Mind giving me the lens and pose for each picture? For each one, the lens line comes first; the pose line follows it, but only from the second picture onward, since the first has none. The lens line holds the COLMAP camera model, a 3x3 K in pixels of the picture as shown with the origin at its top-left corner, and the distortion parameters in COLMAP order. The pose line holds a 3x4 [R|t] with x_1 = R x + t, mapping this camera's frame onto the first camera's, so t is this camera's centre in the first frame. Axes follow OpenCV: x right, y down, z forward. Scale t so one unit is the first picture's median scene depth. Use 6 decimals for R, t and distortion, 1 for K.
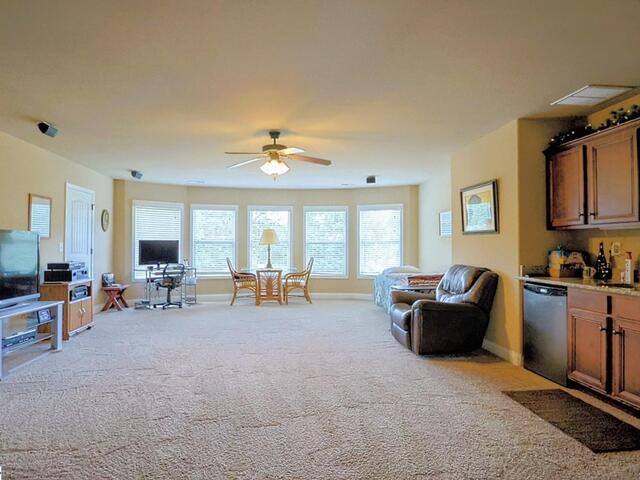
lens RADIAL K [[379.1, 0, 323.6], [0, 379.1, 244.4], [0, 0, 1]] dist [-0.008368, -0.001210]
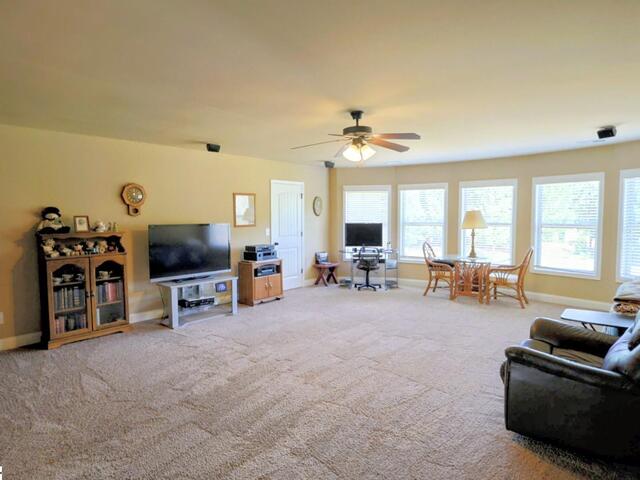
lens RADIAL K [[387.7, 0, 302.1], [0, 387.7, 242.3], [0, 0, 1]] dist [-0.018556, 0.000613]
pose [[0.651791, 0.048119, -0.756870, 0.405795], [0.009481, 0.997390, 0.071576, -0.055871], [0.758339, -0.053829, 0.649634, 0.275081]]
